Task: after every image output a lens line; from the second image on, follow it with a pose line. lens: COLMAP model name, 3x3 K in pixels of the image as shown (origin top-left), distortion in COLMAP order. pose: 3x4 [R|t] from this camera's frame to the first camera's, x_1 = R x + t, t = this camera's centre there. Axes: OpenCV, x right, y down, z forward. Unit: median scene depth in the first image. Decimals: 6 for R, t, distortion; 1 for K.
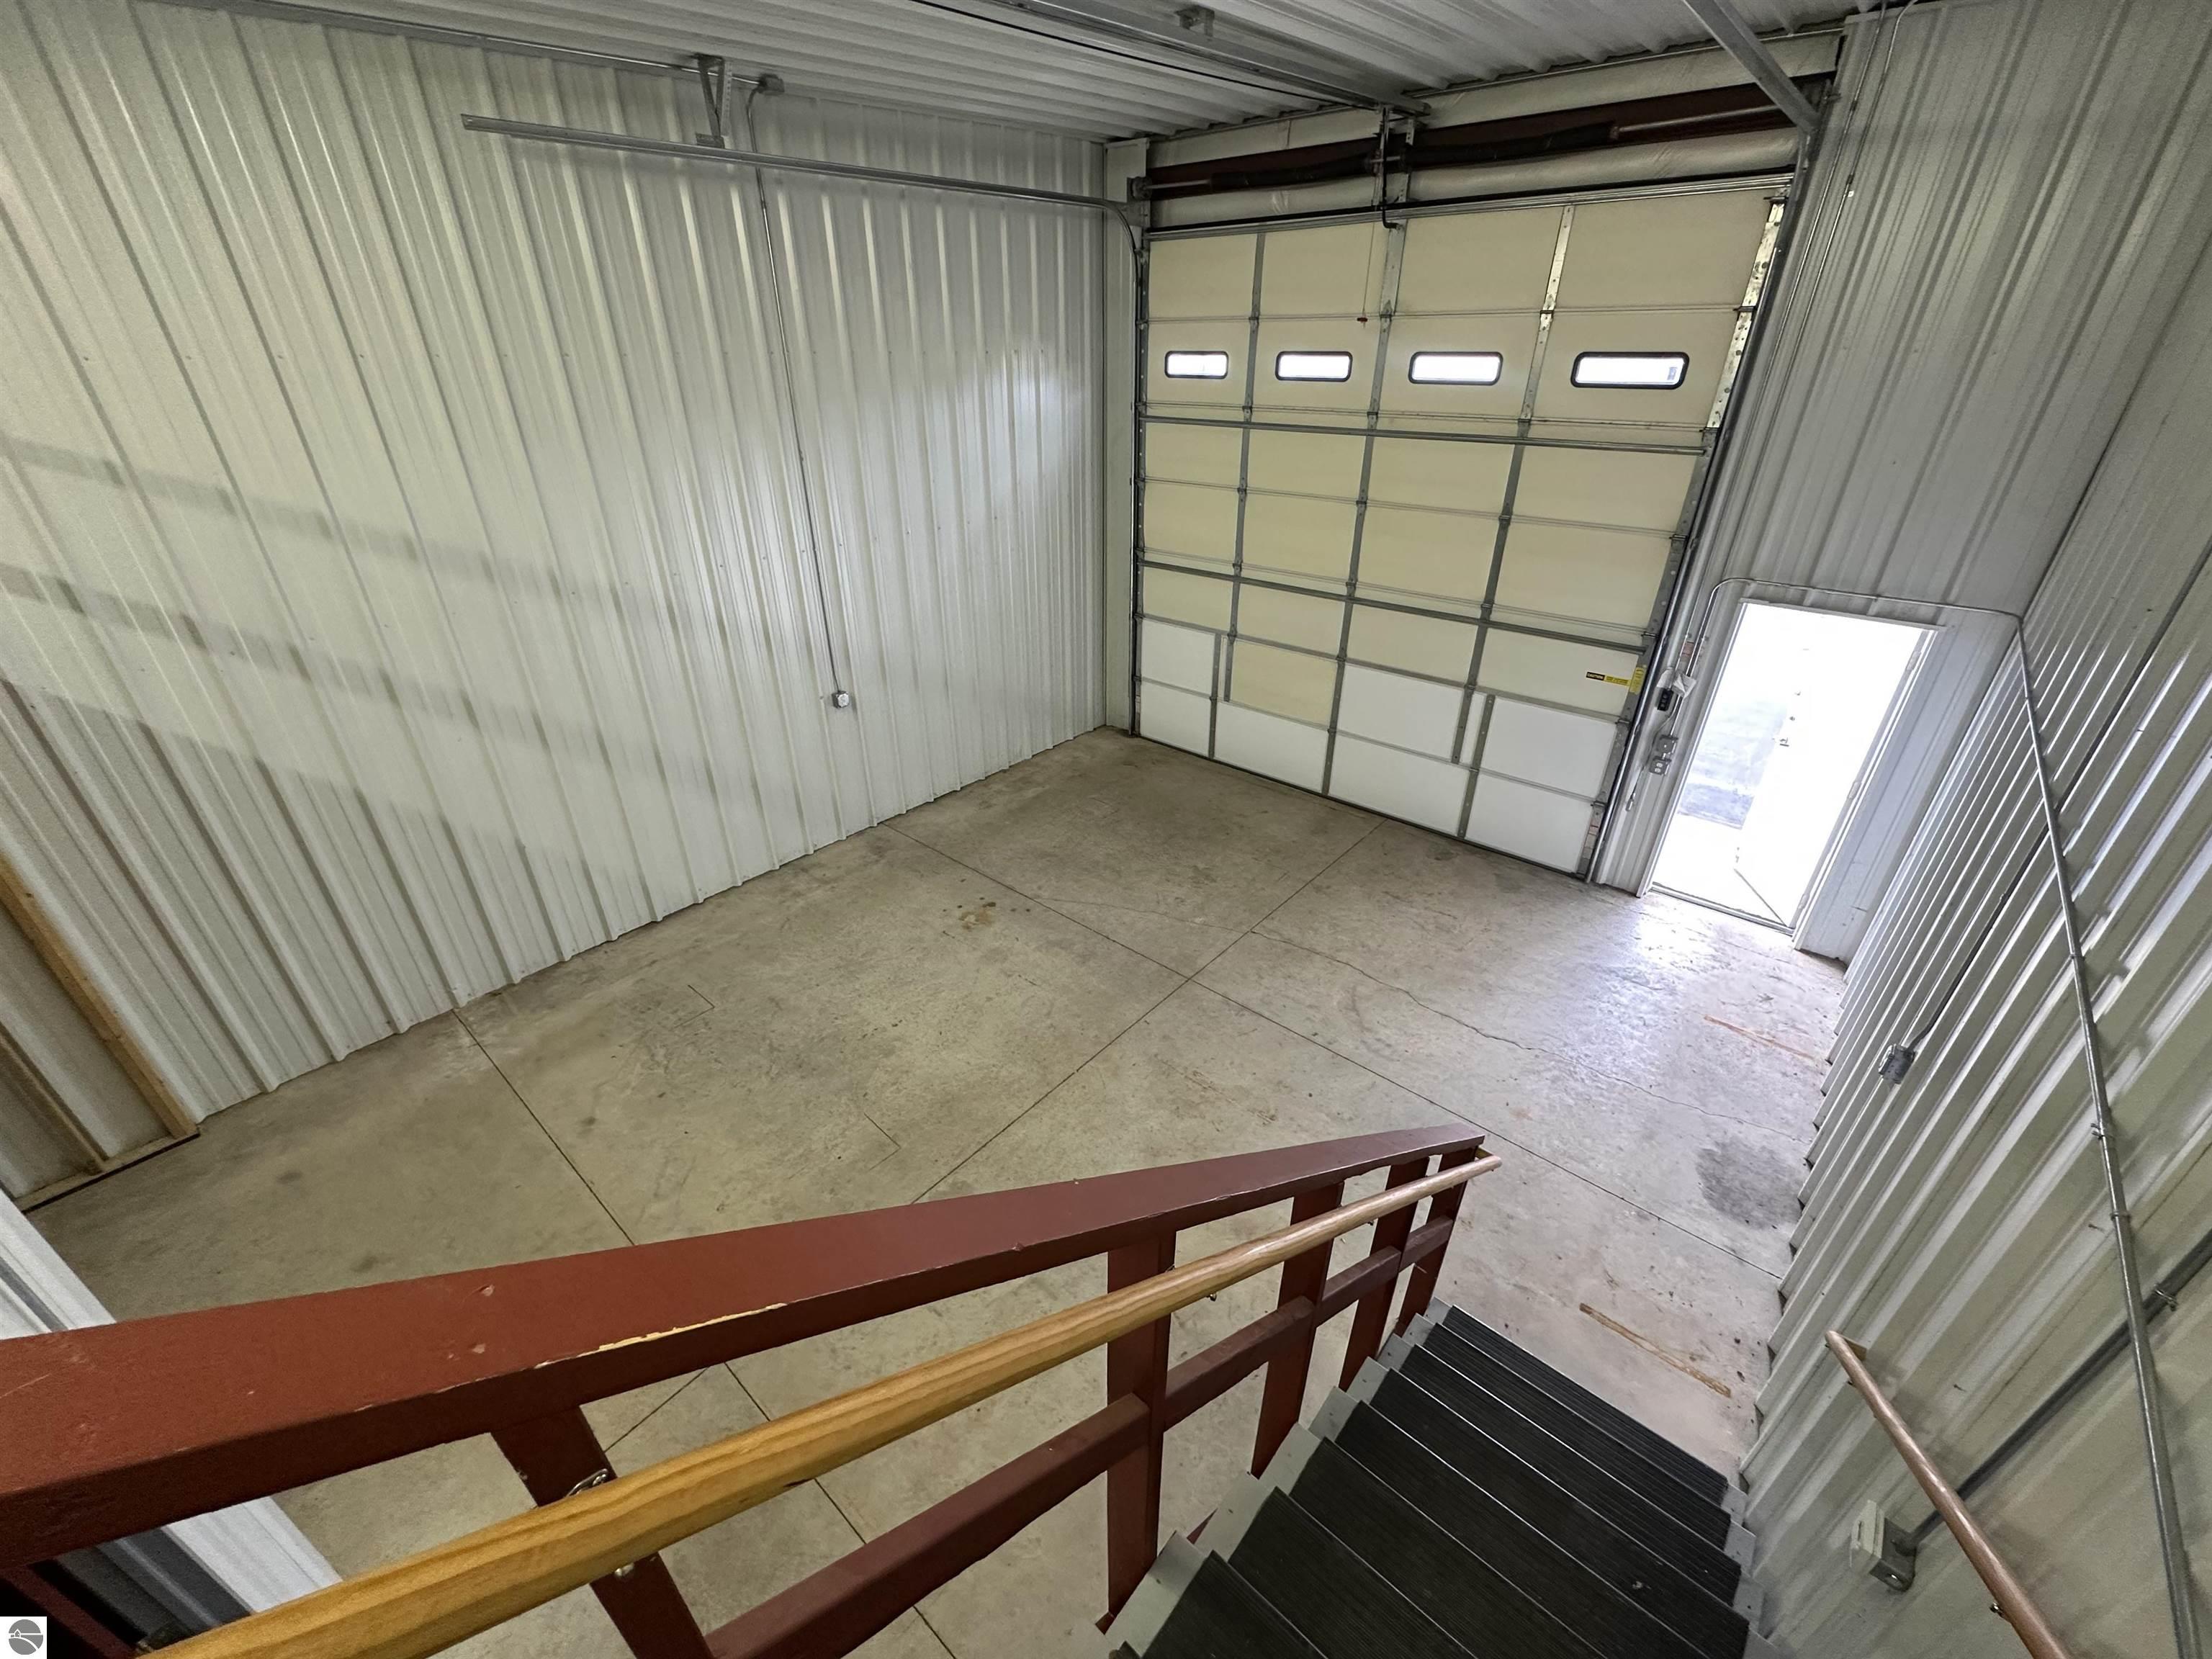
lens RADIAL K [[884.1, 0, 1114.5], [0, 884.1, 831.7], [0, 0, 1]] dist [-0.006231, 0.001051]
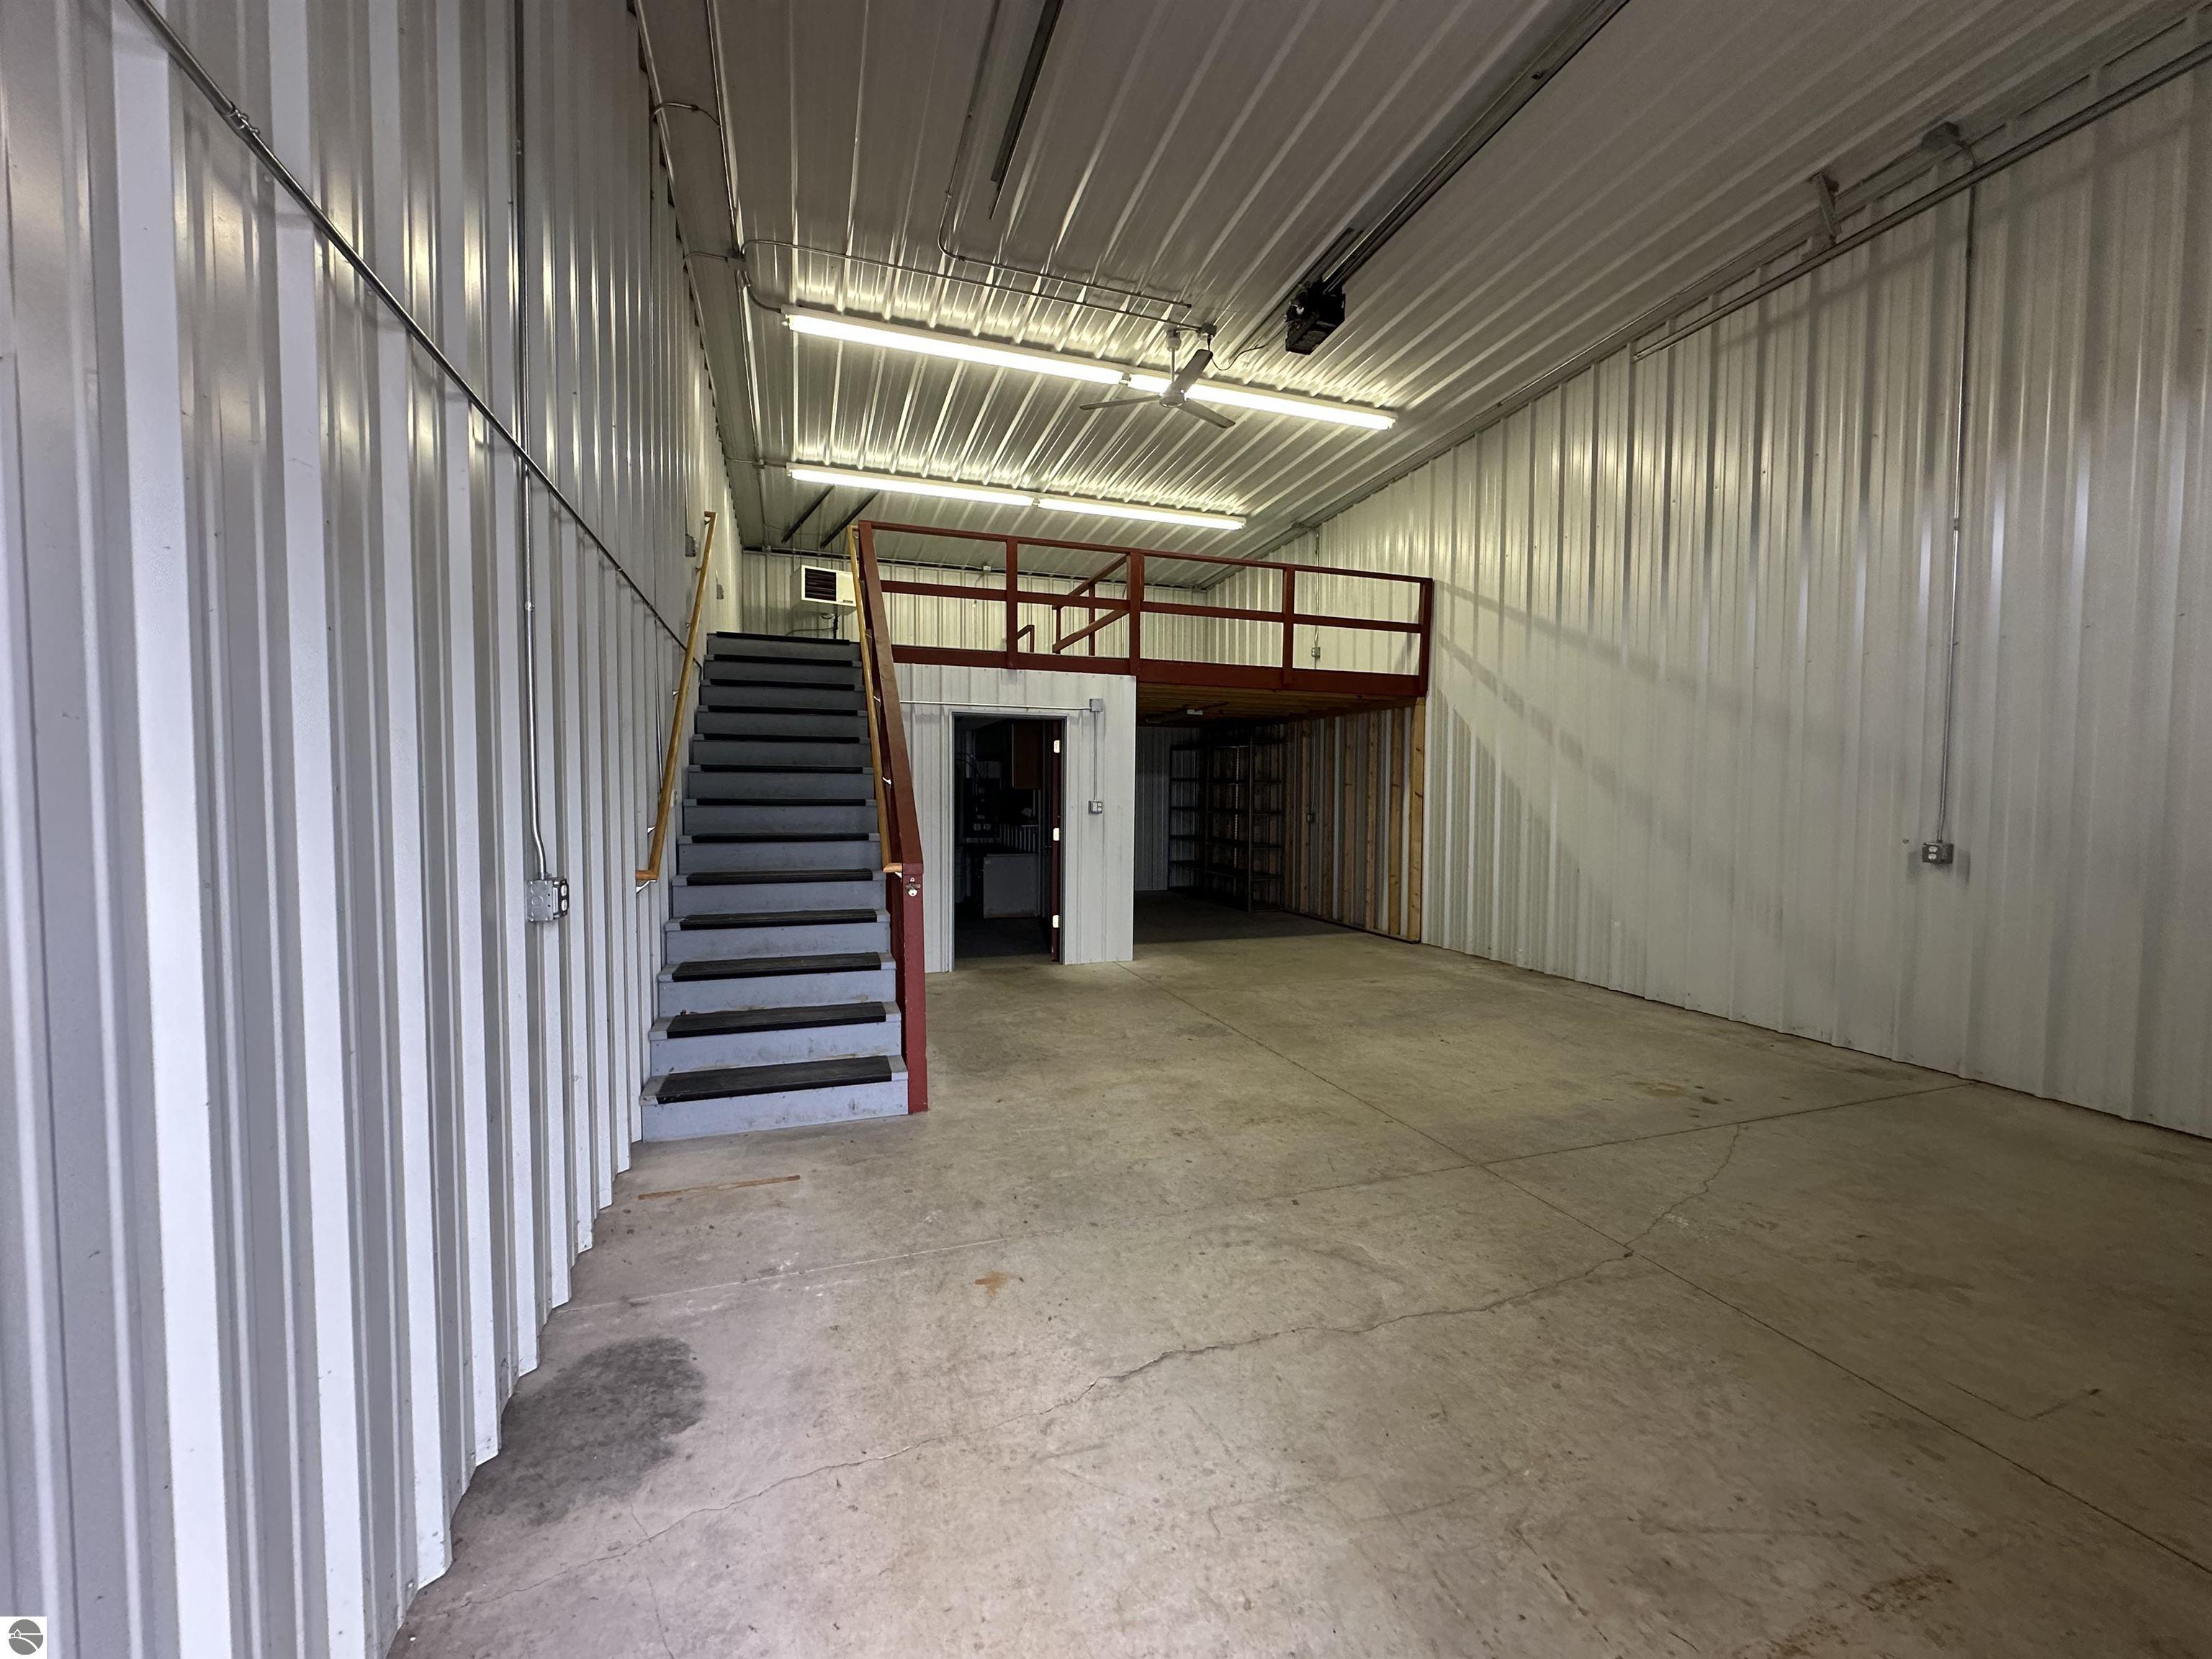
lens RADIAL K [[884.1, 0, 1105.0], [0, 884.1, 829.6], [0, 0, 1]] dist [-0.006231, 0.001051]
pose [[-0.511056, 0.031766, -0.858960, 0.650968], [-0.421465, 0.861678, 0.282626, -0.089090], [0.749125, 0.506460, -0.426978, 0.826832]]
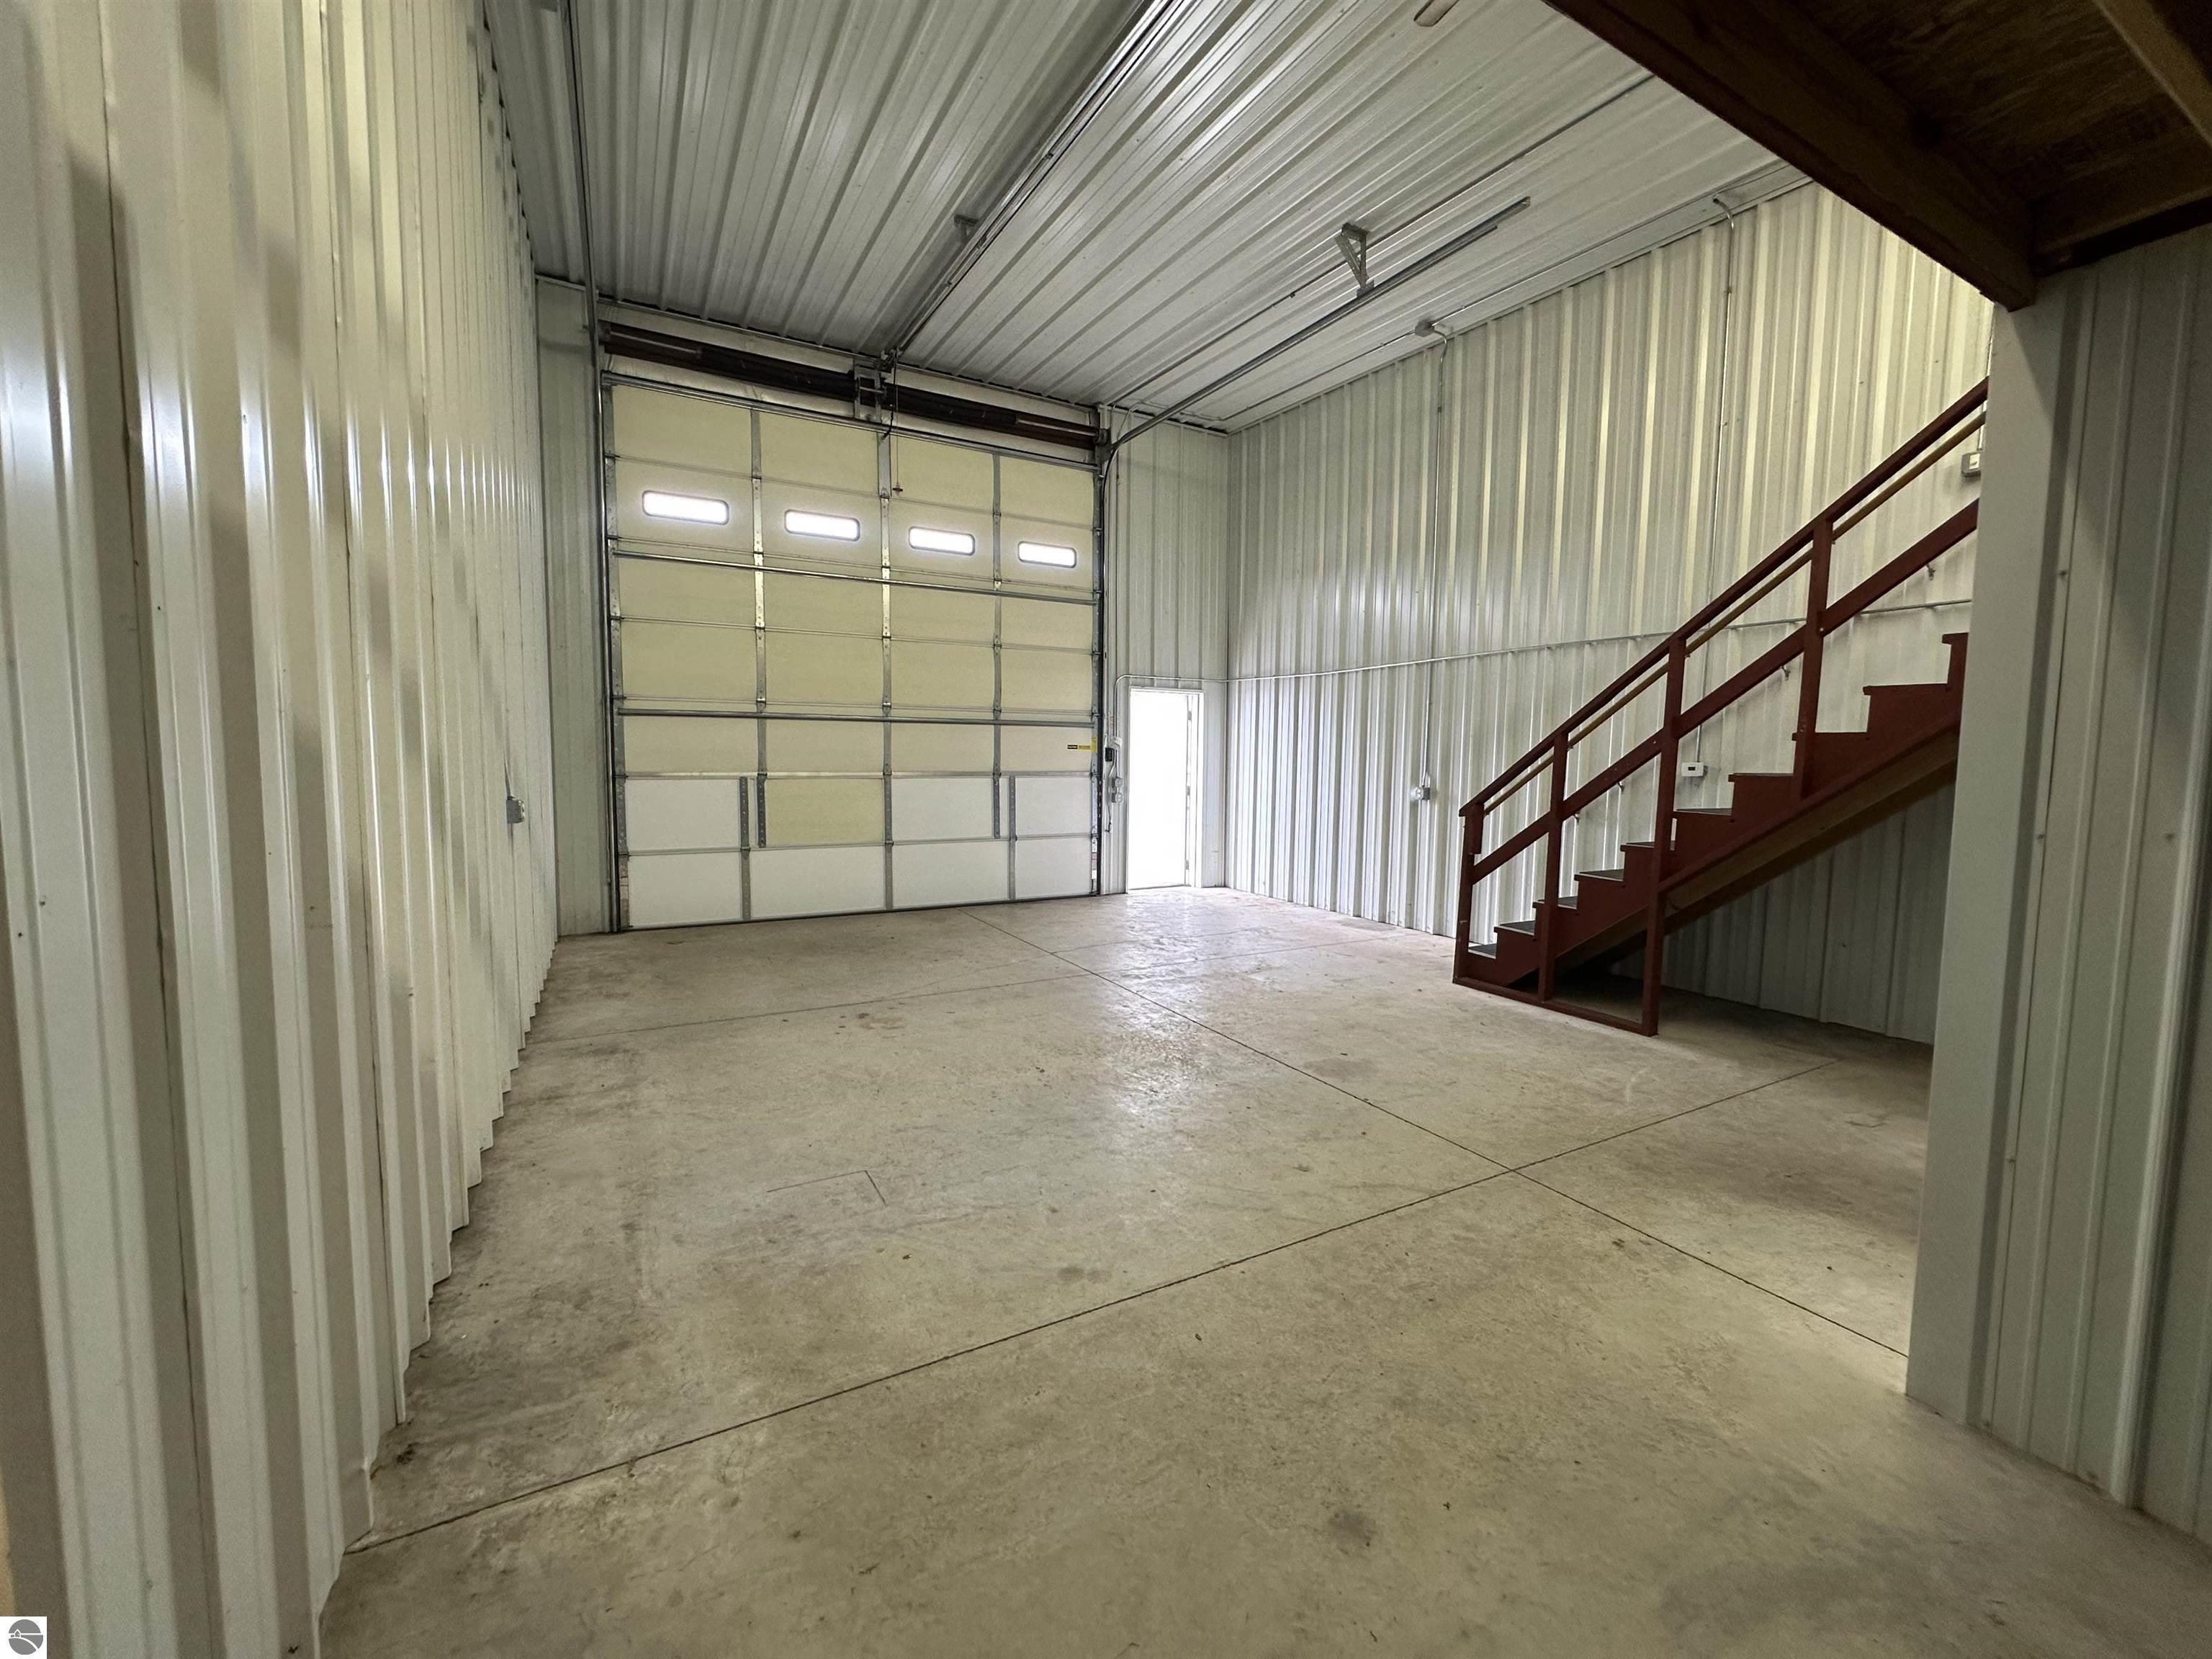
lens RADIAL K [[884.1, 0, 1106.6], [0, 884.1, 825.8], [0, 0, 1]] dist [-0.006231, 0.001051]
pose [[0.356377, -0.072617, 0.931516, -0.763249], [0.440433, 0.892317, -0.098939, 0.103483], [-0.824023, 0.445530, 0.349984, 0.471924]]
